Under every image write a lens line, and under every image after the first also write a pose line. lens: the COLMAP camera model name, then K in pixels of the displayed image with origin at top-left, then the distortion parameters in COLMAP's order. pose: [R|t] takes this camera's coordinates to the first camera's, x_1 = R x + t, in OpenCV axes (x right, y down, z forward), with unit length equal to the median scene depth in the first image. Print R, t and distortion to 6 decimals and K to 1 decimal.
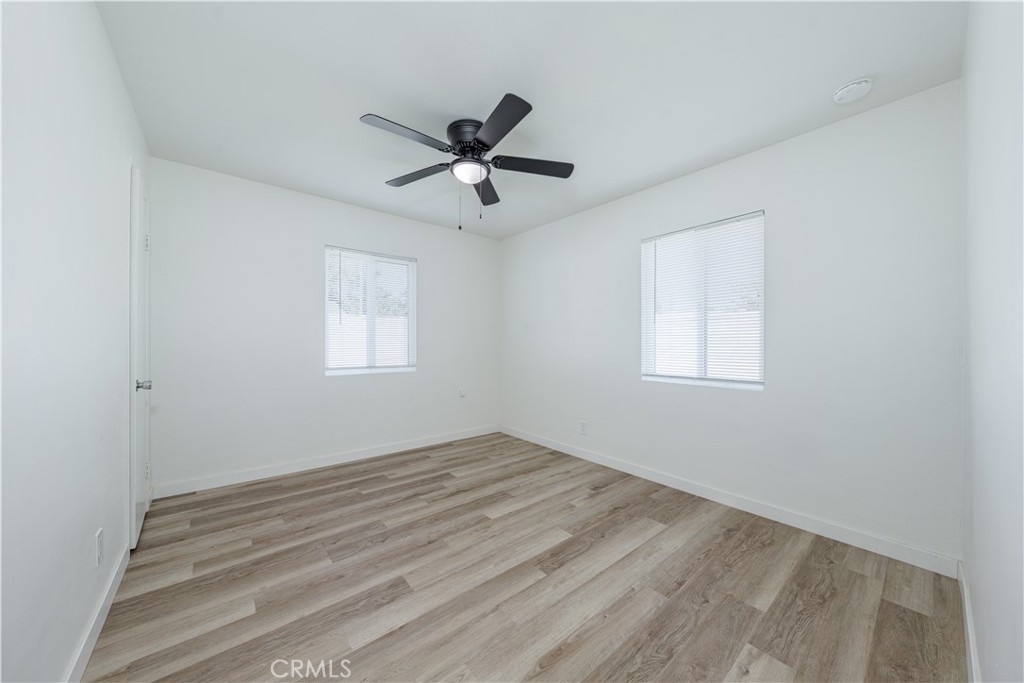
lens RADIAL K [[358.0, 0, 520.3], [0, 358.0, 341.0], [0, 0, 1]] dist [-0.000184, 0.000096]
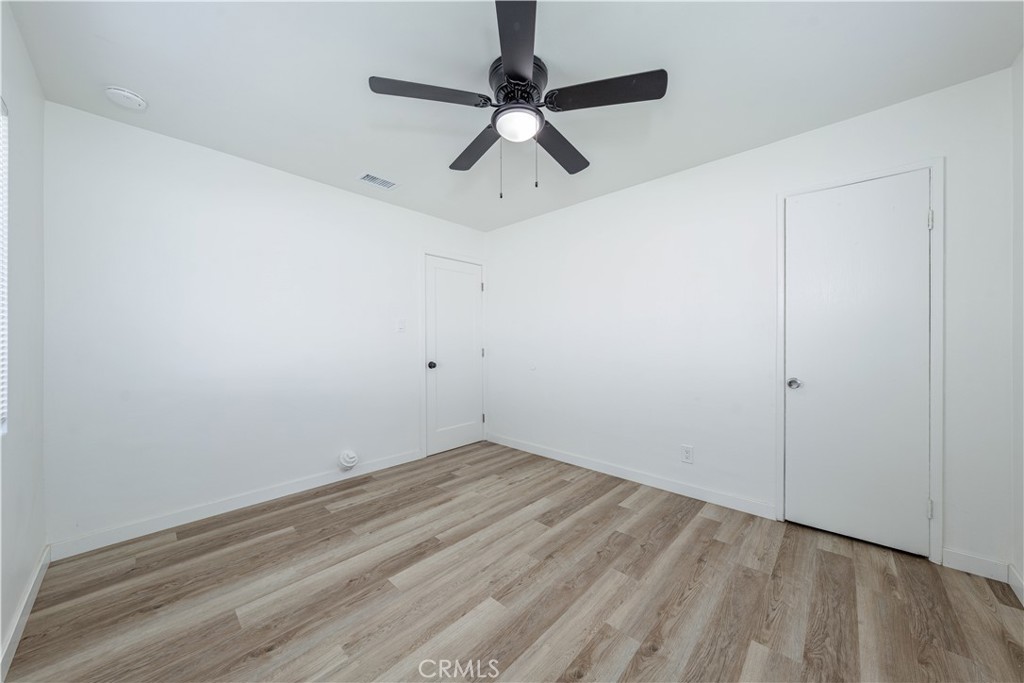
lens RADIAL K [[358.0, 0, 520.3], [0, 358.0, 341.0], [0, 0, 1]] dist [-0.000184, 0.000096]
pose [[-0.993040, -0.002263, -0.117752, -0.061373], [-0.001068, 0.999947, -0.010213, 0.001278], [0.117769, -0.010016, -0.992990, 1.967099]]
